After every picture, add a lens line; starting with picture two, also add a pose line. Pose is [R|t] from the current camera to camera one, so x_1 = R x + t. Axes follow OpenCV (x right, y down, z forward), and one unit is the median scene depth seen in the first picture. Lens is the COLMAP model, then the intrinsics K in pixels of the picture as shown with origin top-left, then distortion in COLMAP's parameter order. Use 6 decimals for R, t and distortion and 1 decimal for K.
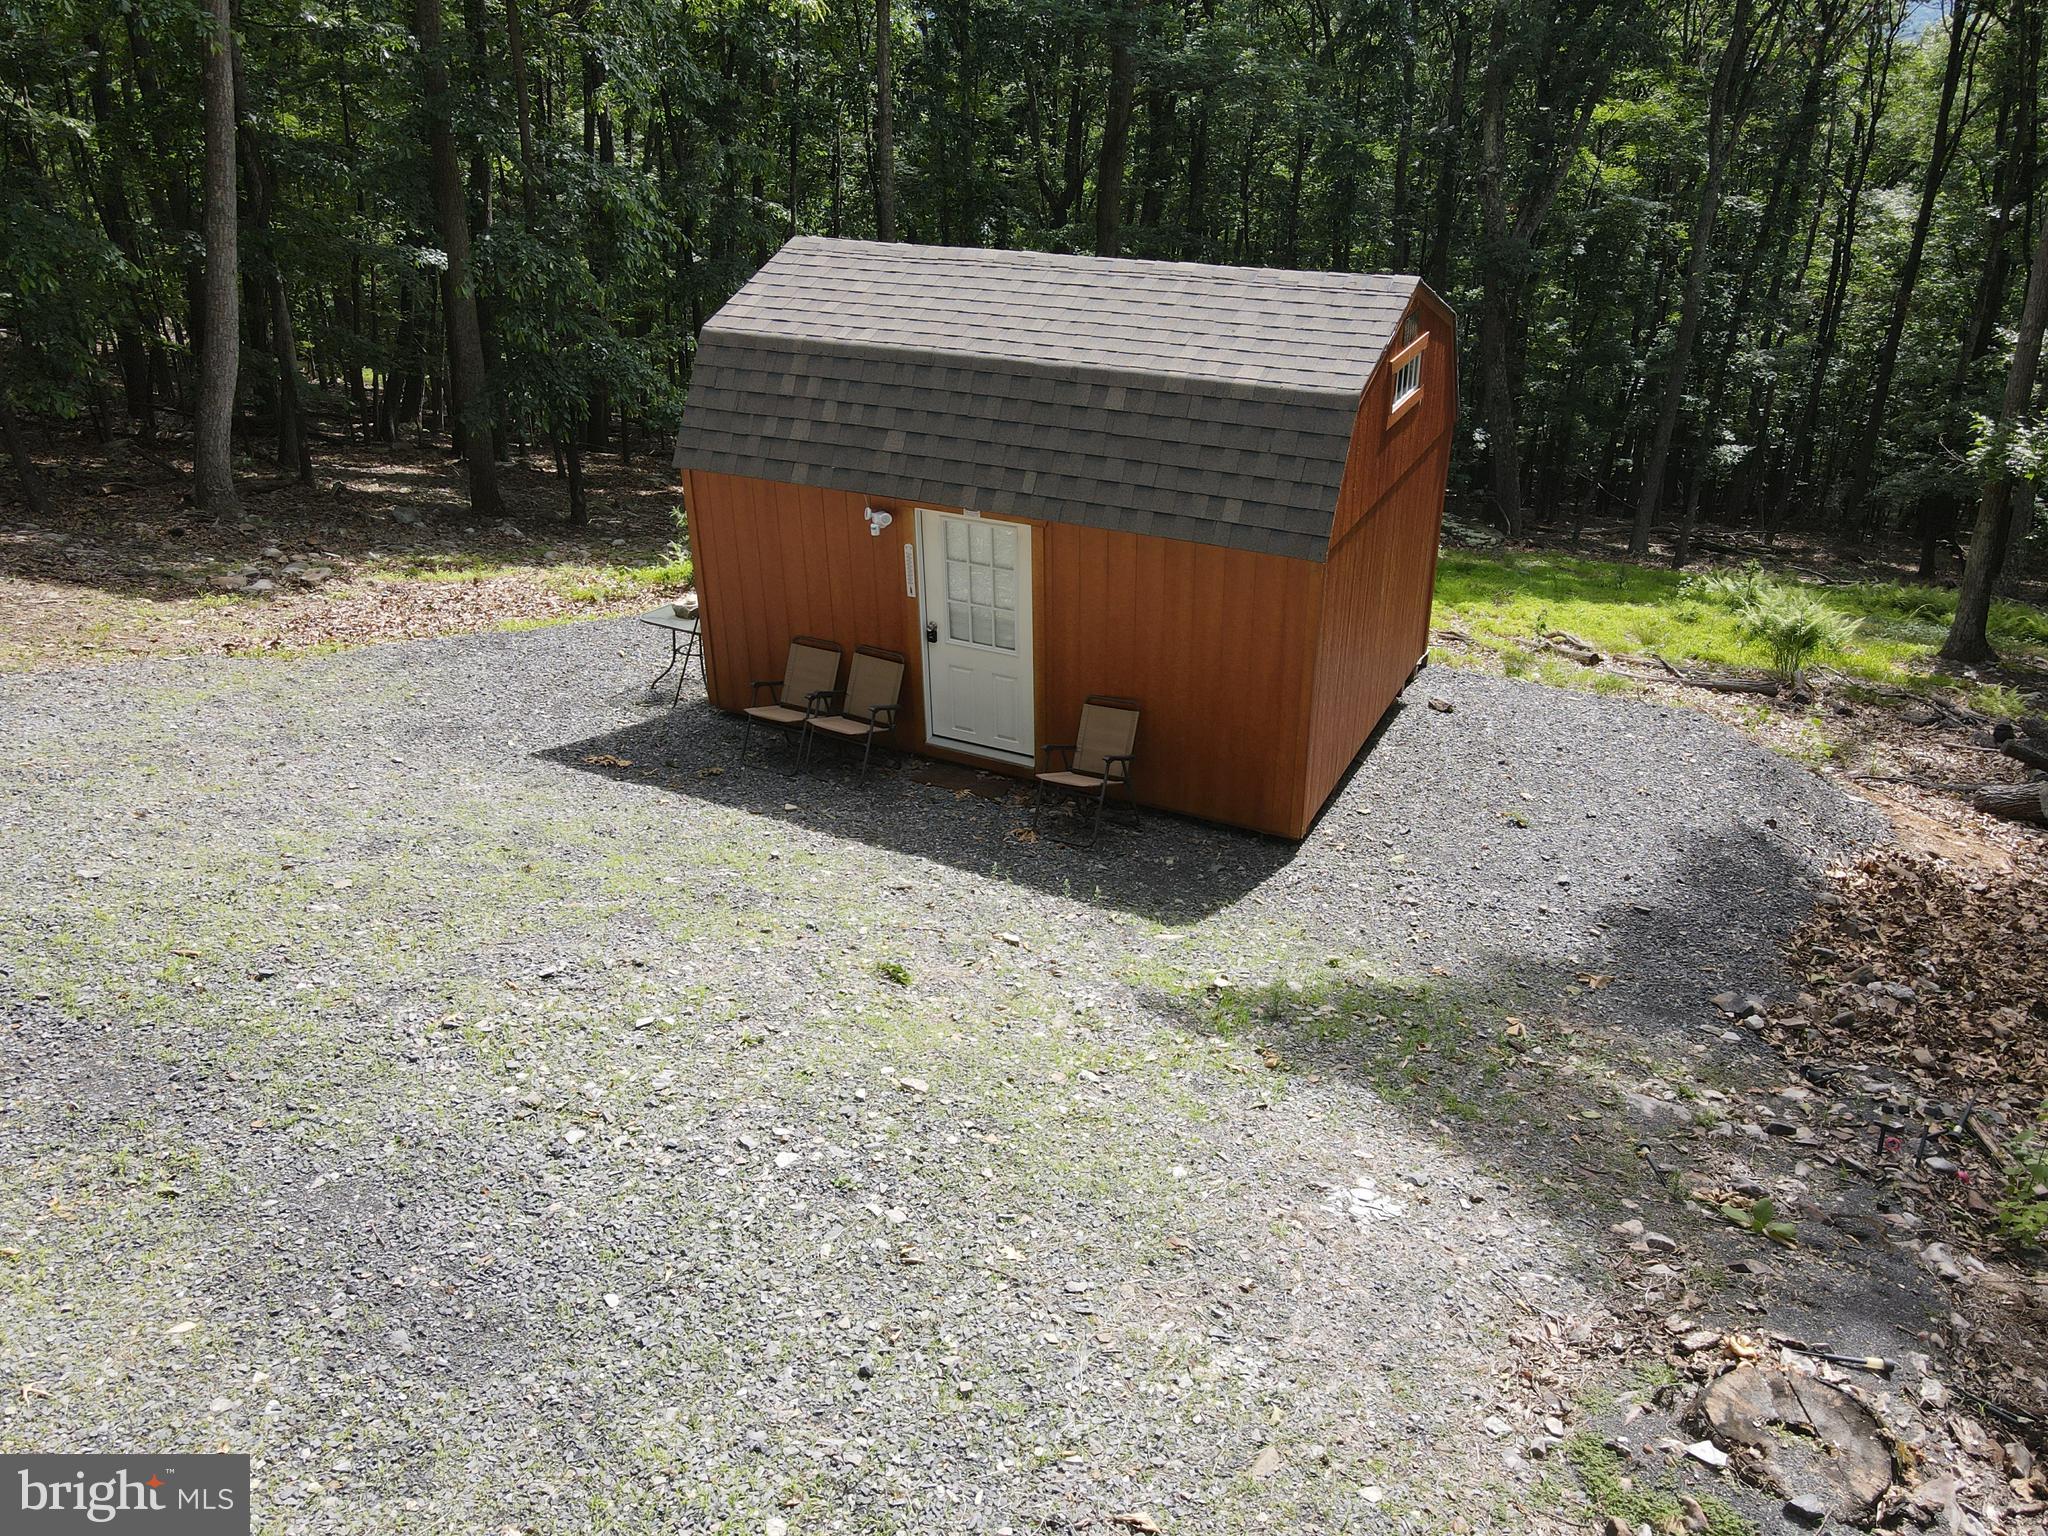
lens RADIAL K [[1502.5, 0, 1012.7], [0, 1502.5, 770.0], [0, 0, 1]] dist [0.006669, 0.003949]
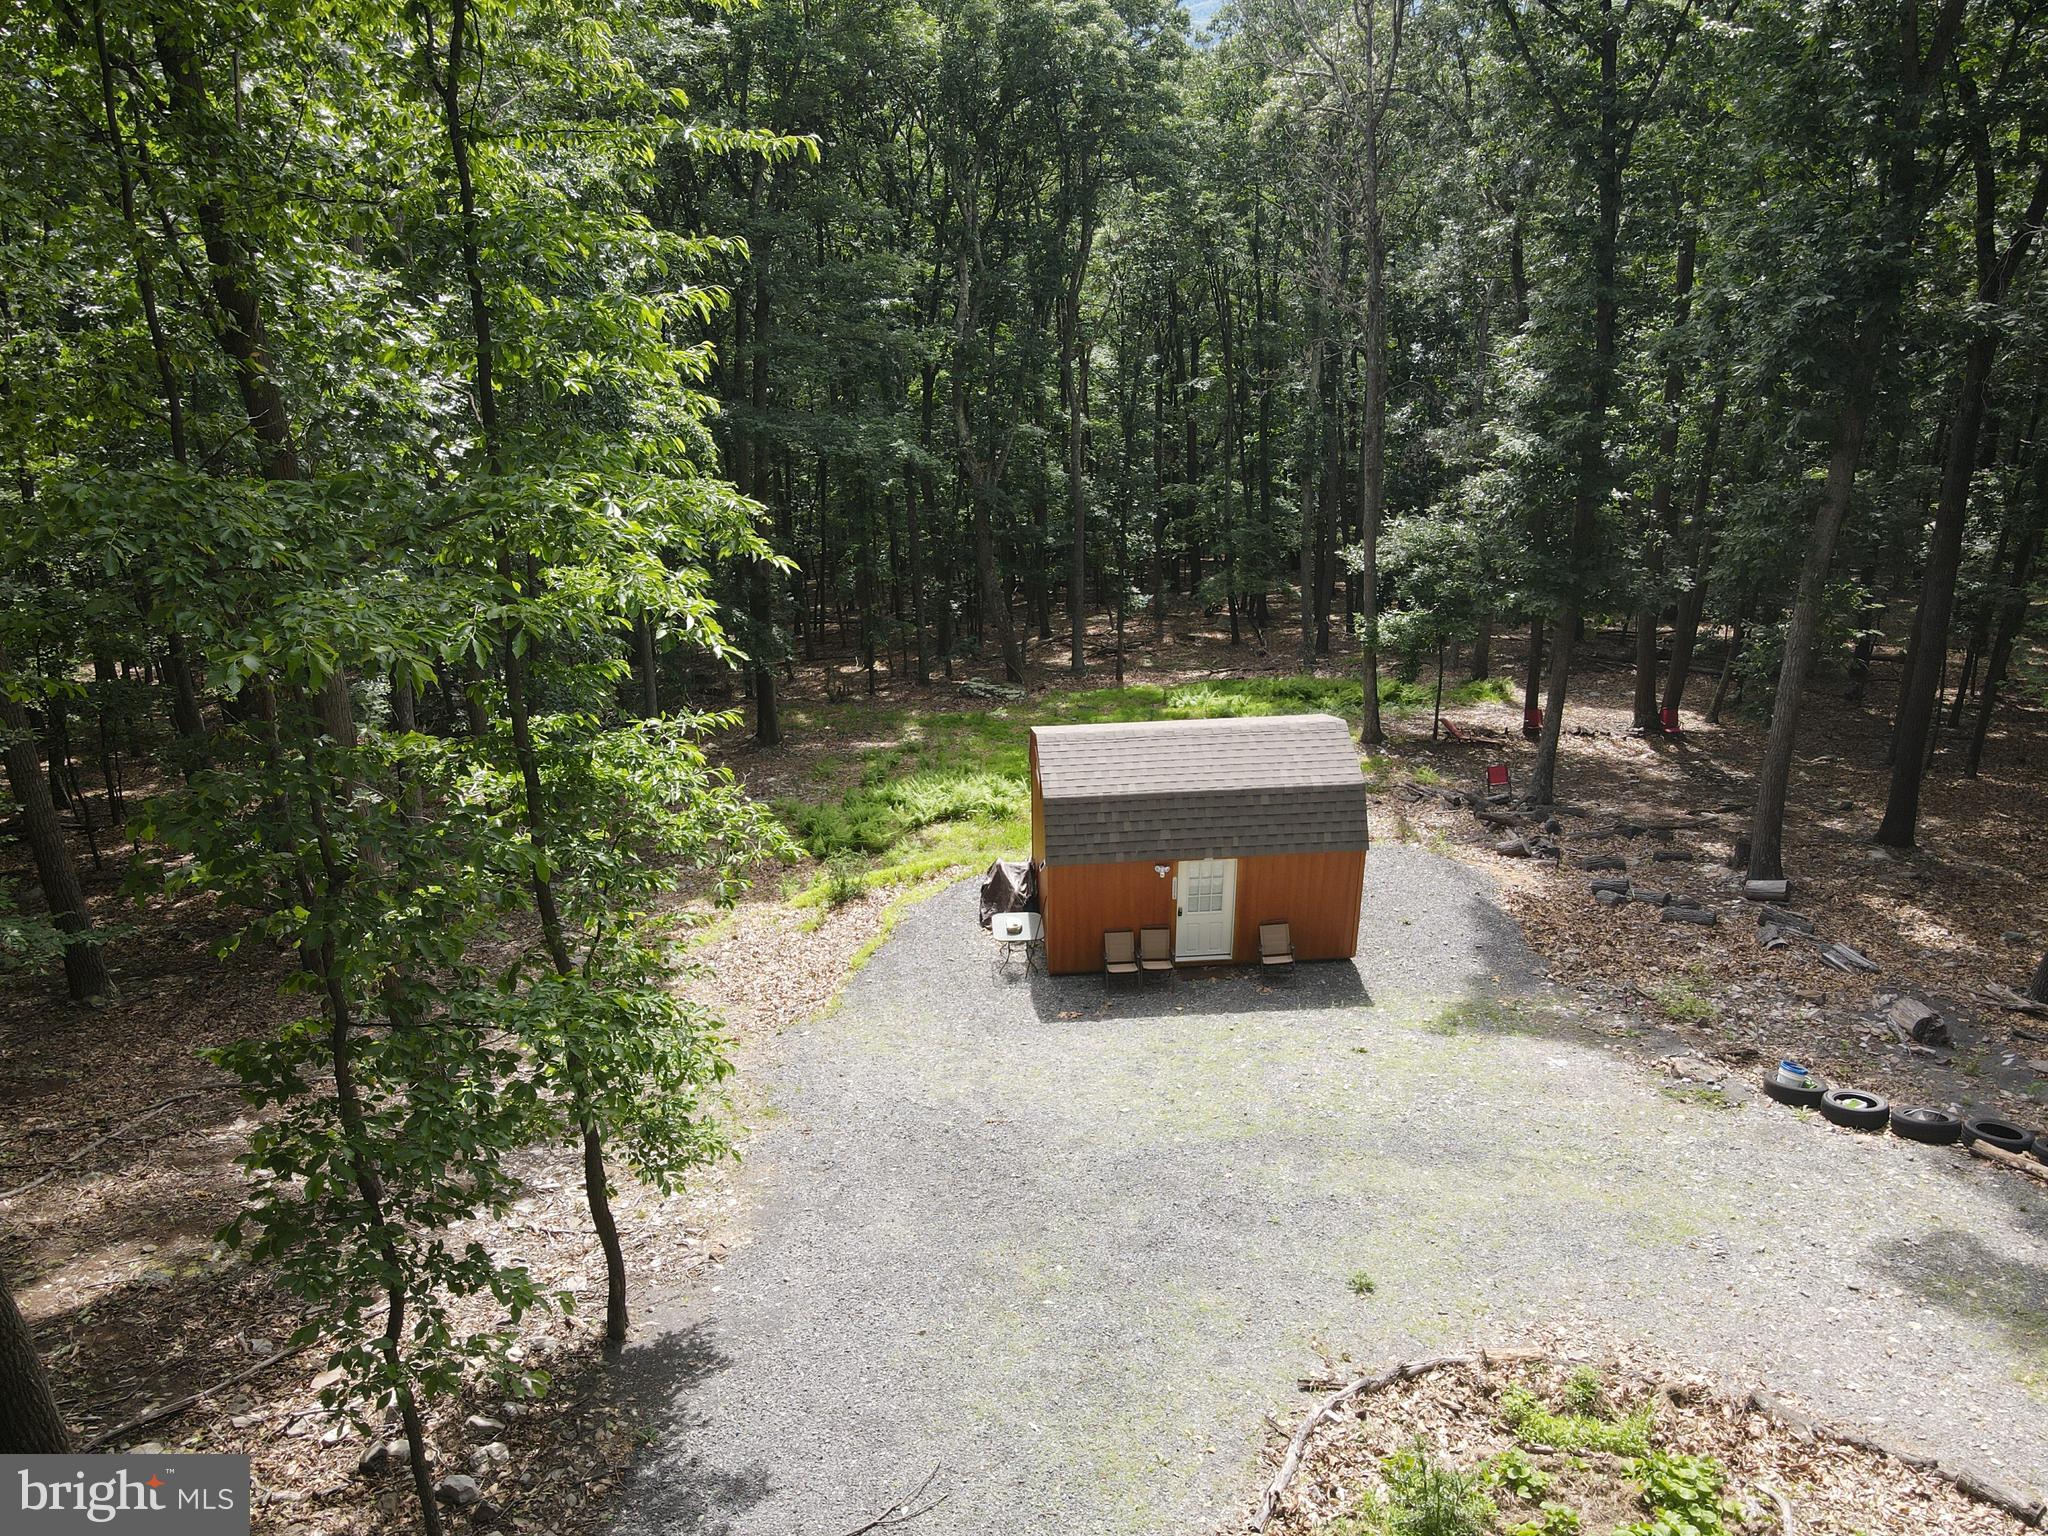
lens RADIAL K [[1506.6, 0, 1019.1], [0, 1506.6, 773.2], [0, 0, 1]] dist [-0.004301, 0.036482]
pose [[0.854746, -0.228358, 0.466113, -1.160778], [0.244100, 0.969366, 0.027286, -0.382281], [-0.458065, 0.090456, 0.884304, -0.787668]]
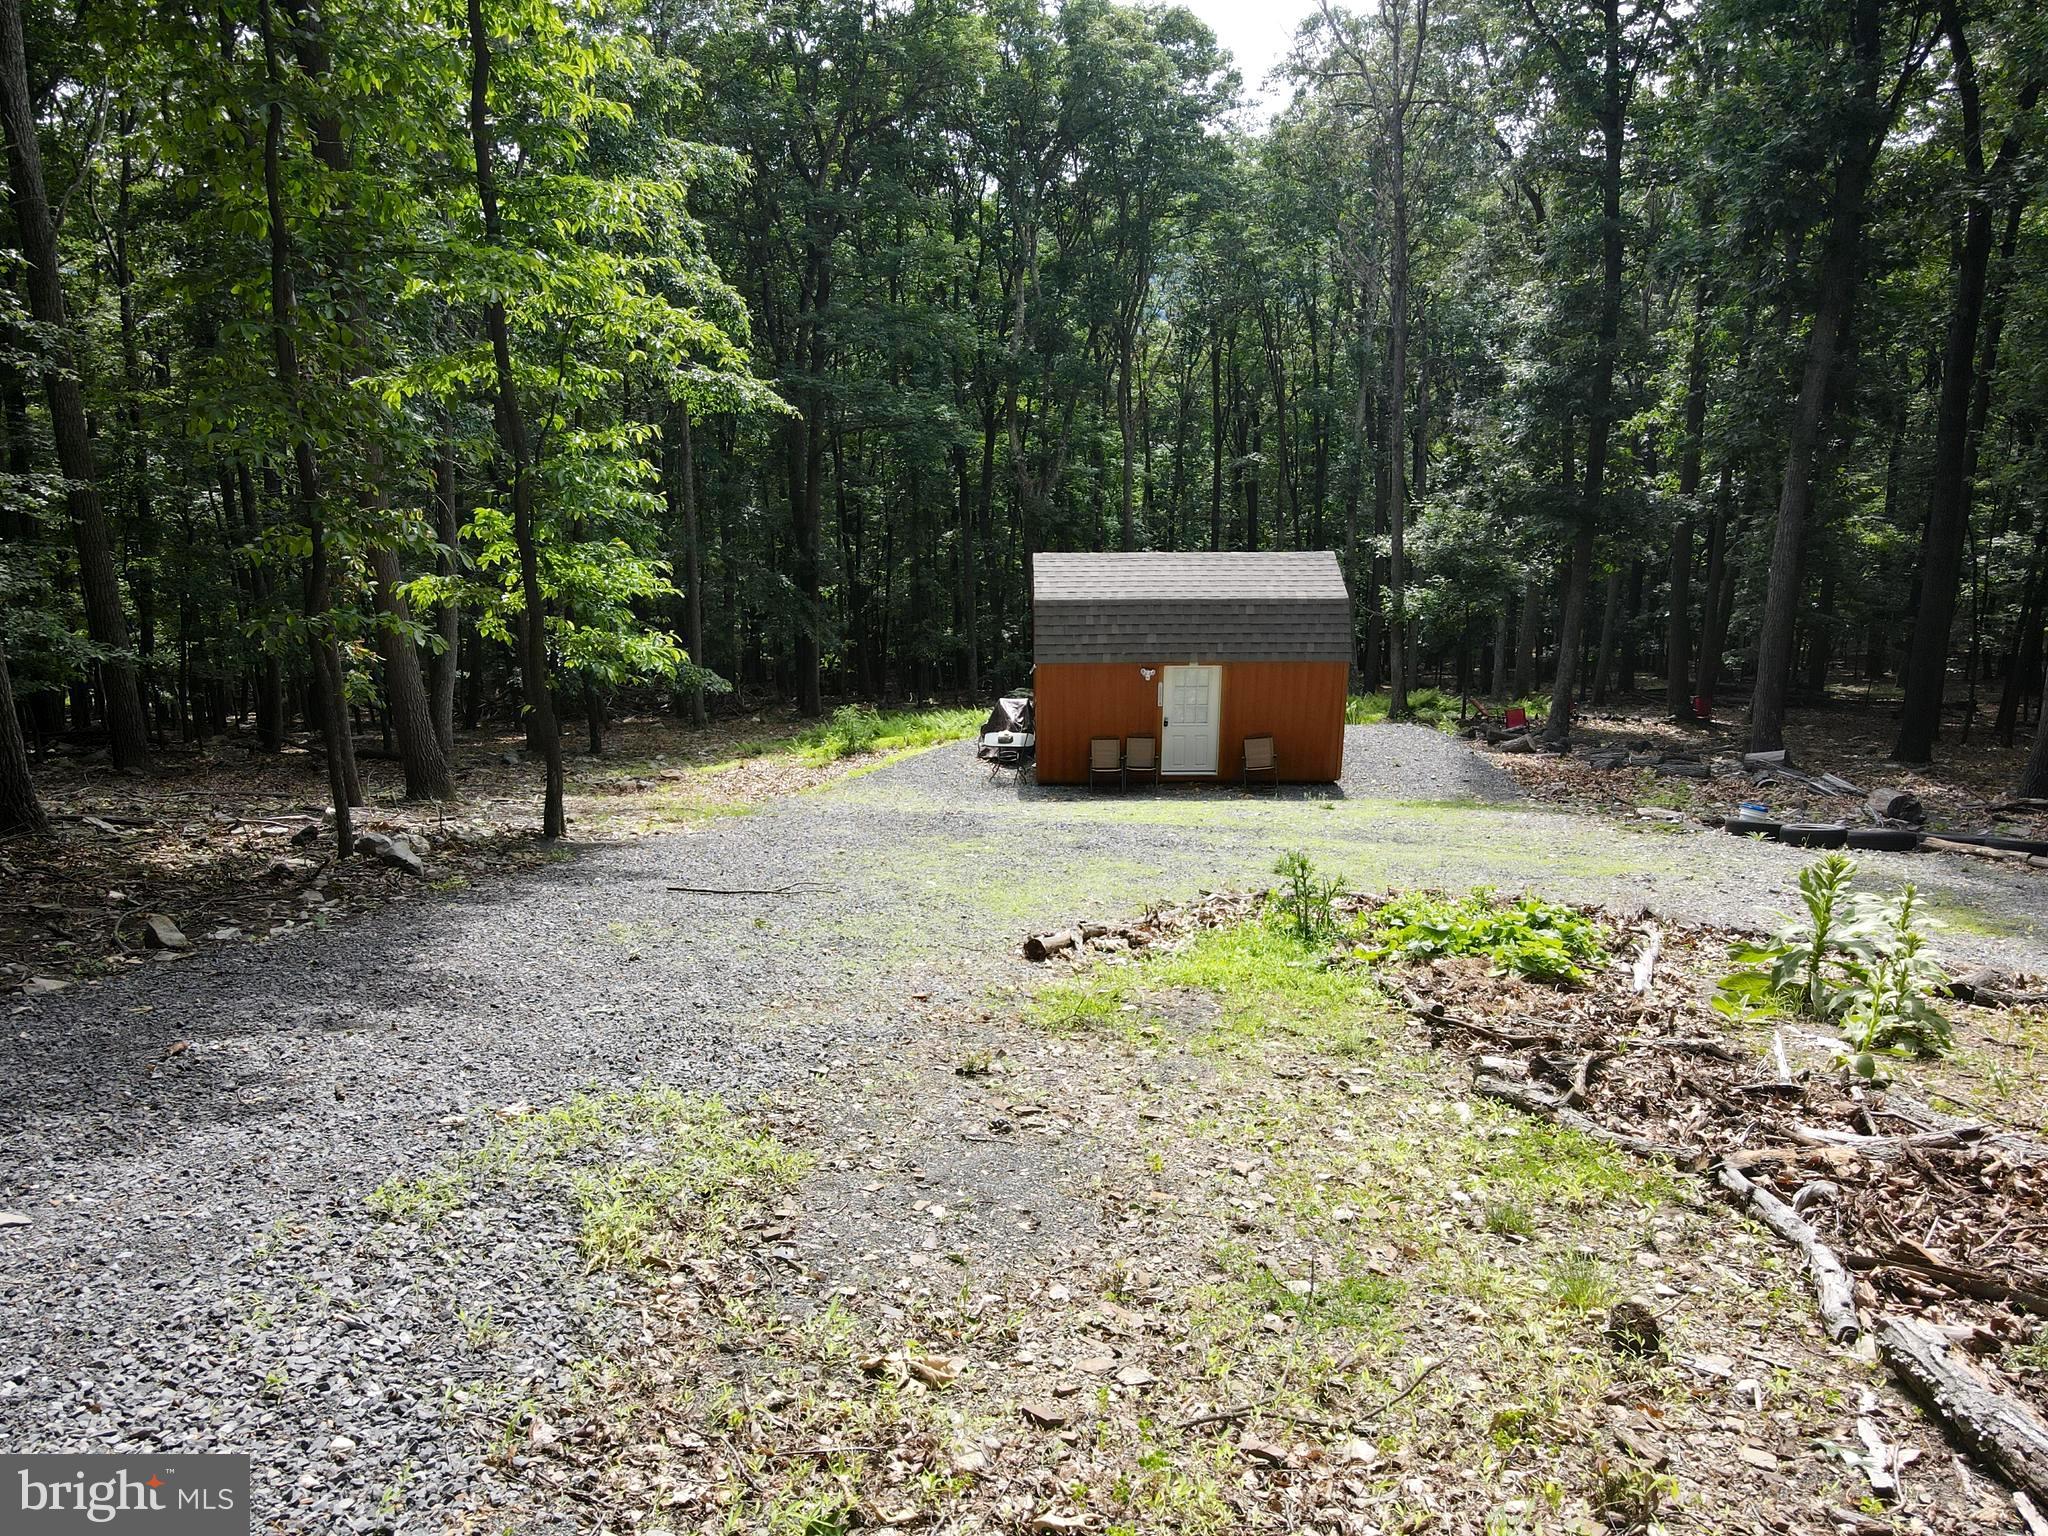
lens RADIAL K [[1506.6, 0, 1019.1], [0, 1506.6, 773.2], [0, 0, 1]] dist [-0.004301, 0.036482]
pose [[0.885519, -0.145107, 0.441362, -1.180173], [0.207535, 0.973473, -0.096335, 0.144272], [-0.415675, 0.176904, 0.892143, -0.834610]]
